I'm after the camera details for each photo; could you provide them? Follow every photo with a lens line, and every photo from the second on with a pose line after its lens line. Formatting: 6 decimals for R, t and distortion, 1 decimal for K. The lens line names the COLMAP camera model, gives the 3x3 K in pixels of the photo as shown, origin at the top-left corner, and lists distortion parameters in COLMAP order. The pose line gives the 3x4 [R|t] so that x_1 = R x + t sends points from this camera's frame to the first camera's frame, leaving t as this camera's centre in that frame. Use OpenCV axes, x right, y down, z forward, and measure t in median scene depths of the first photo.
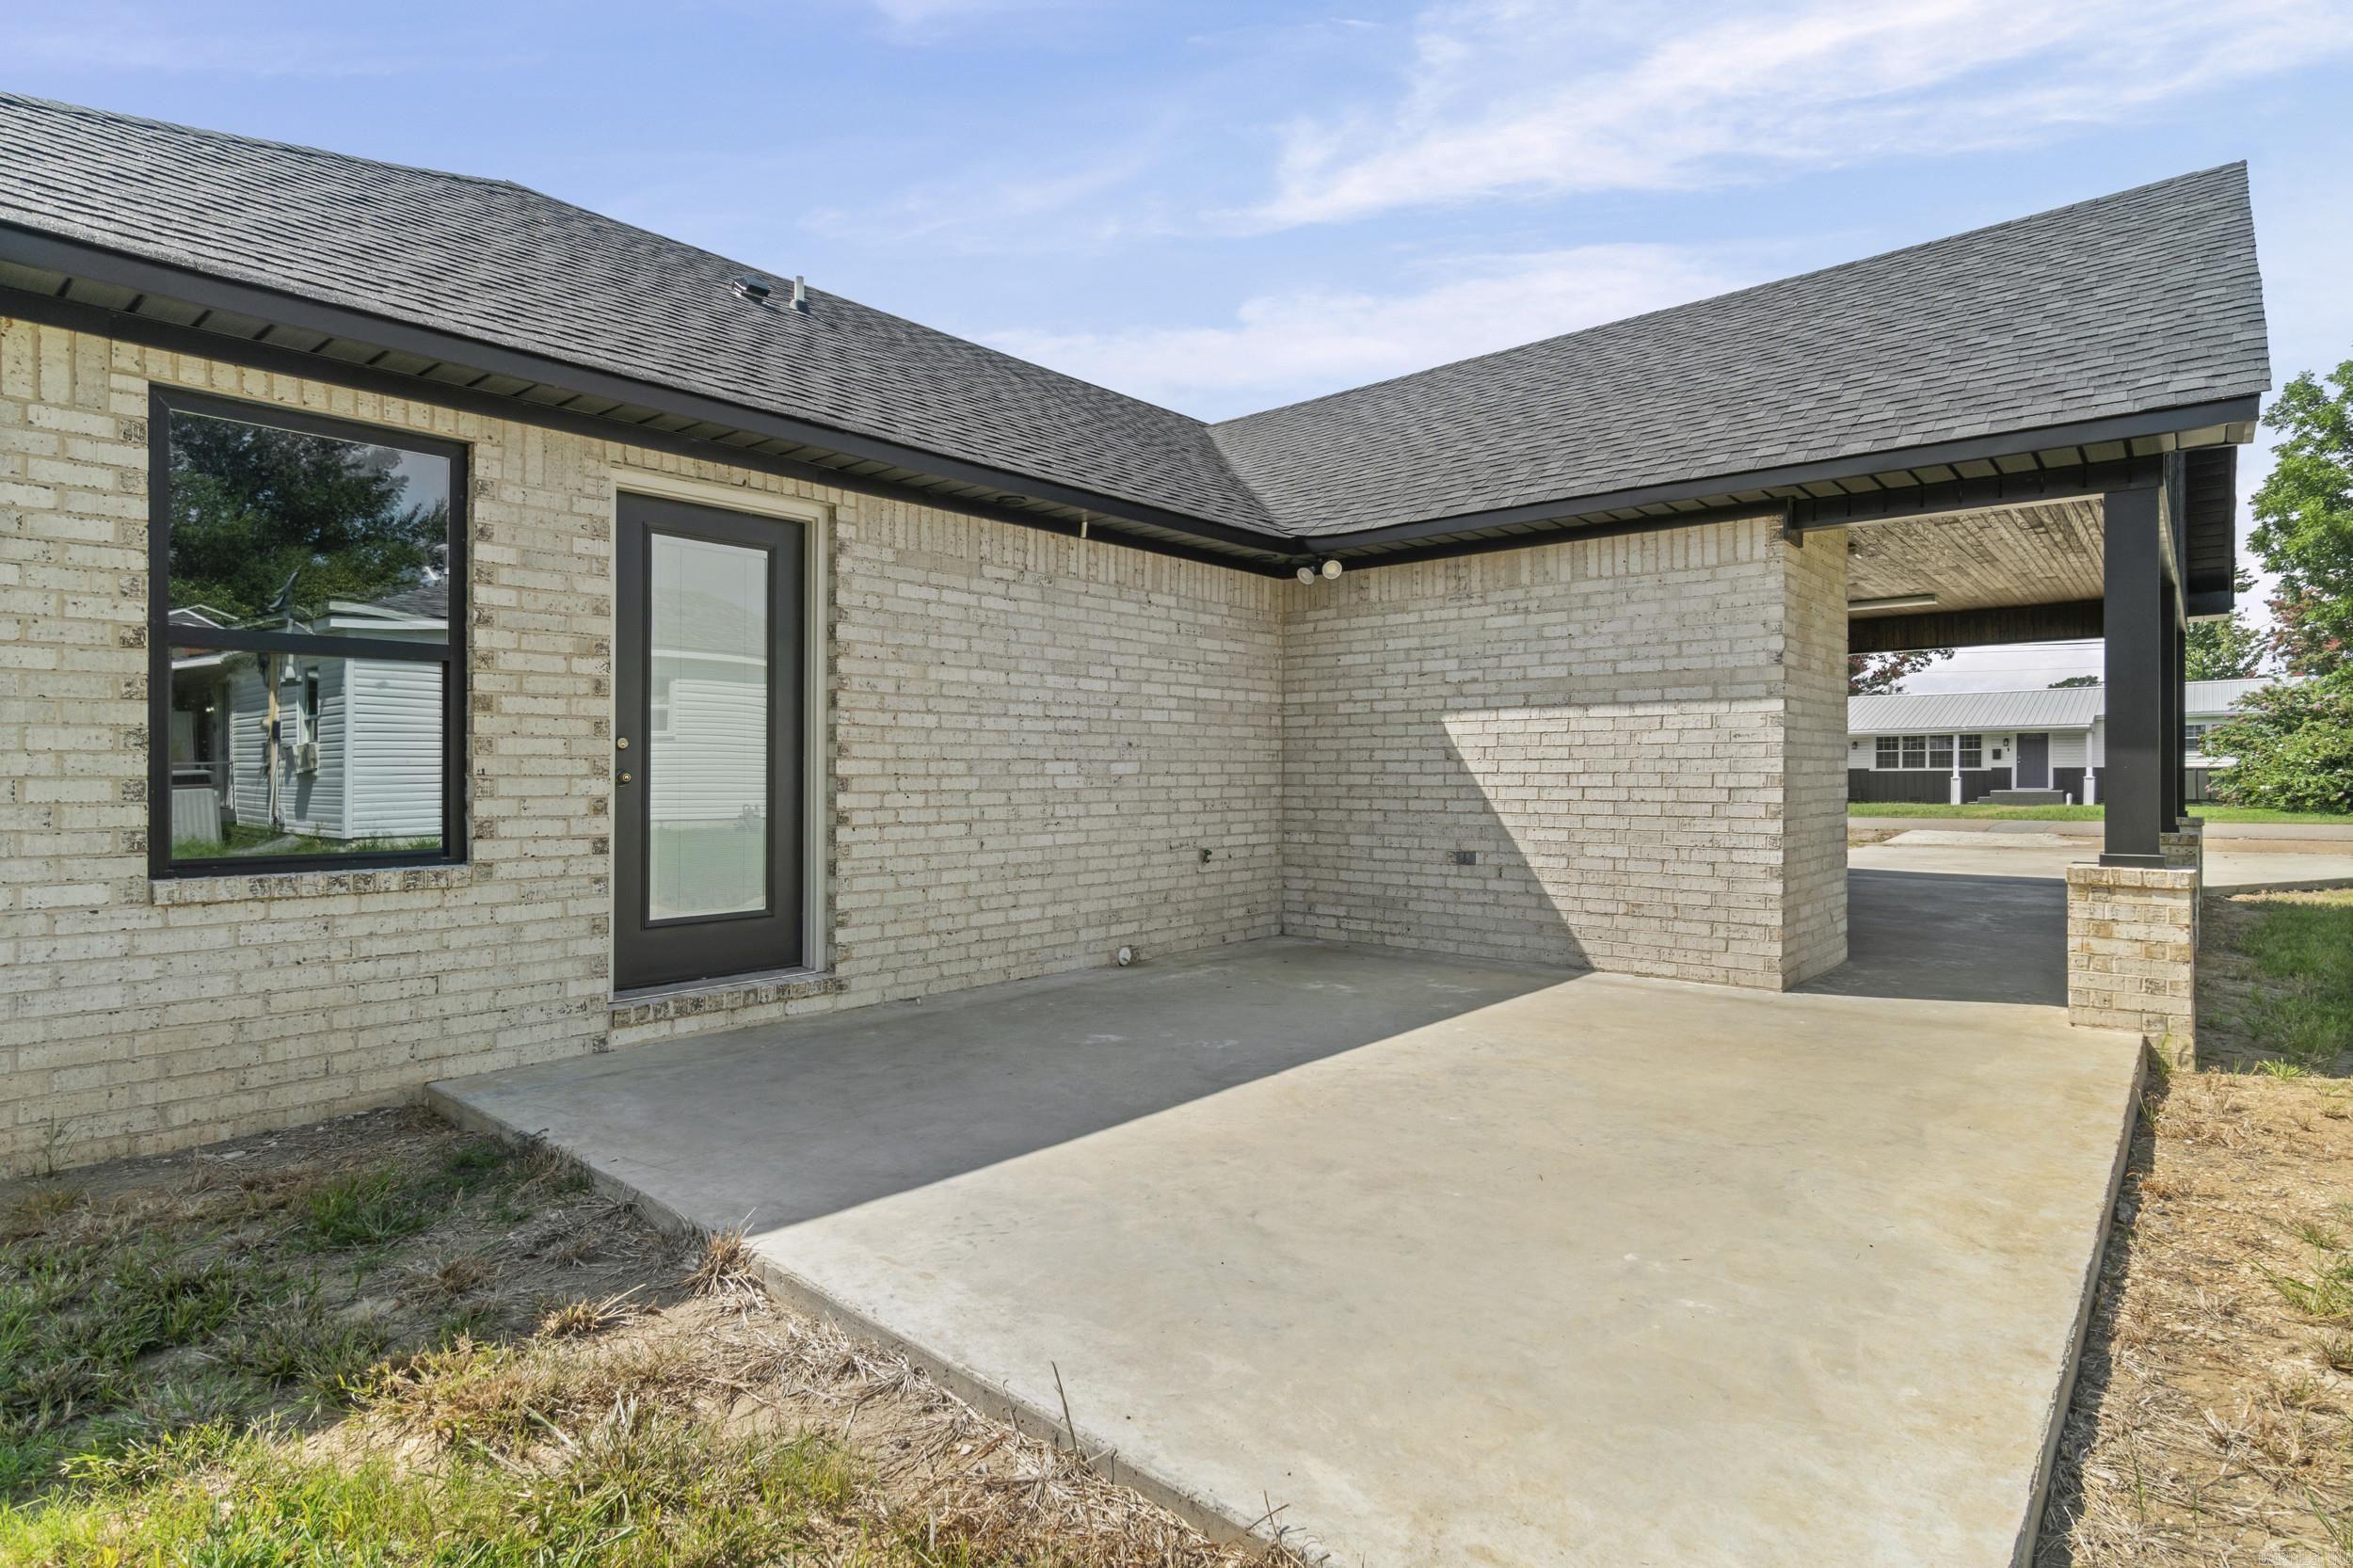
lens RADIAL K [[1185.0, 0, 1176.5], [0, 1185.0, 784.0], [0, 0, 1]] dist [0.001370, -0.000213]
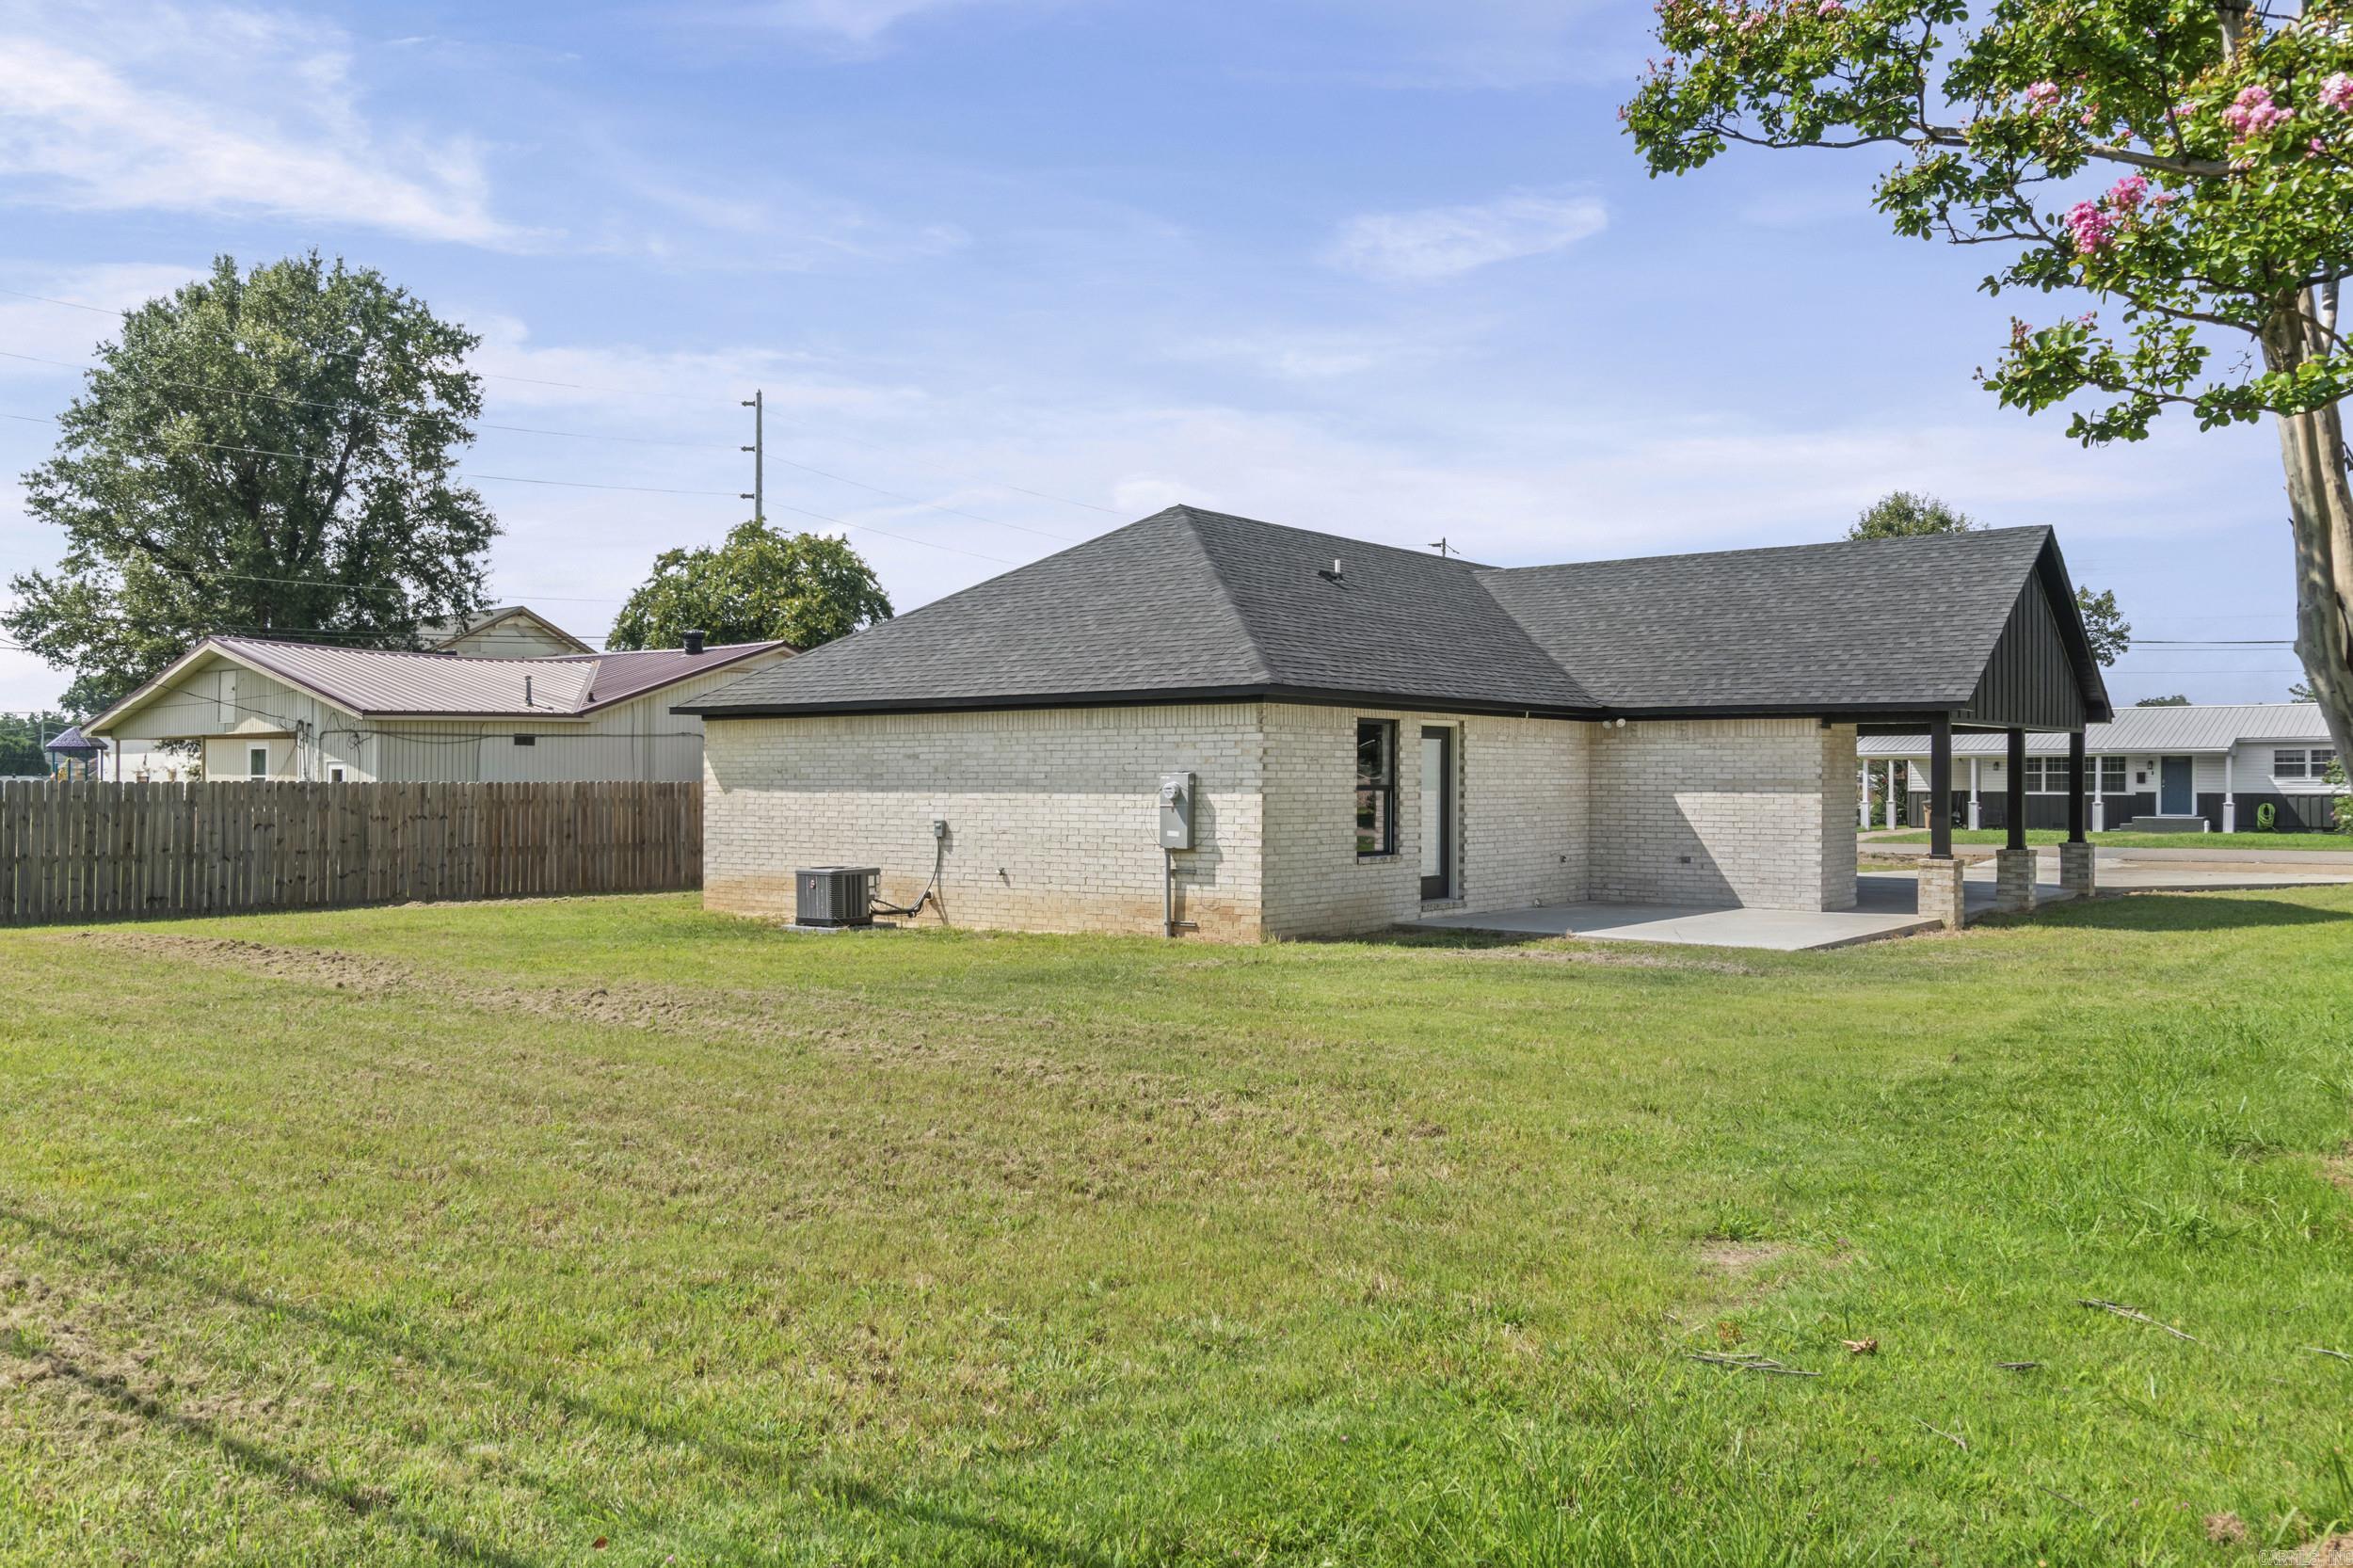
lens RADIAL K [[1841.1, 0, 1176.5], [0, 1841.1, 784.0], [0, 0, 1]] dist [0.004926, 0.007077]
pose [[0.998077, 0.004286, 0.061842, -0.896321], [-0.003976, 0.999979, -0.005135, -0.055430], [-0.061863, 0.004879, 0.998073, -2.308907]]
